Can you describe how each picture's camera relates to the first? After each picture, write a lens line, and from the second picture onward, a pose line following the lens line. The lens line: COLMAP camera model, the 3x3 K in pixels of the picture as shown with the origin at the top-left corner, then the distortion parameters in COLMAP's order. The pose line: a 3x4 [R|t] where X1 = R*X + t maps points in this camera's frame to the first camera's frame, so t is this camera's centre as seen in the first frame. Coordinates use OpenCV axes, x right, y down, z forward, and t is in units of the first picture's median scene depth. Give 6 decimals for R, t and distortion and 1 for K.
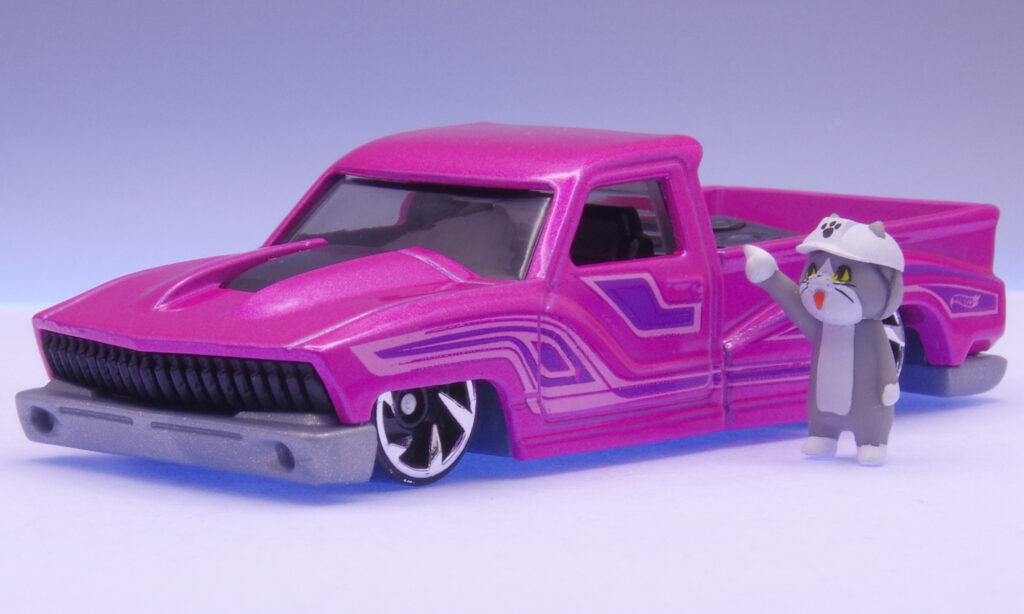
lens RADIAL K [[4138.3, 0, 512.0], [0, 4138.3, 307.0], [0, 0, 1]] dist [0.008966, 2.282257]
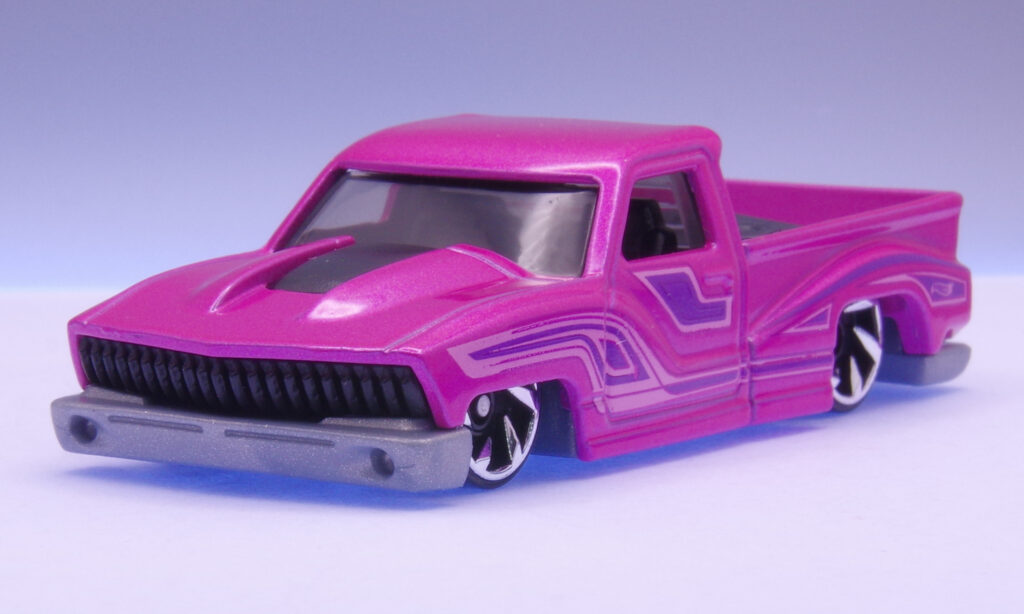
lens RADIAL K [[4138.3, 0, 512.0], [0, 4138.3, 307.0], [0, 0, 1]] dist [0.008966, 2.282257]
pose [[0.985561, -0.015803, 0.168582, -0.176492], [0.014682, 0.999861, 0.007892, -0.007178], [-0.168684, -0.005303, 0.985656, 0.038284]]
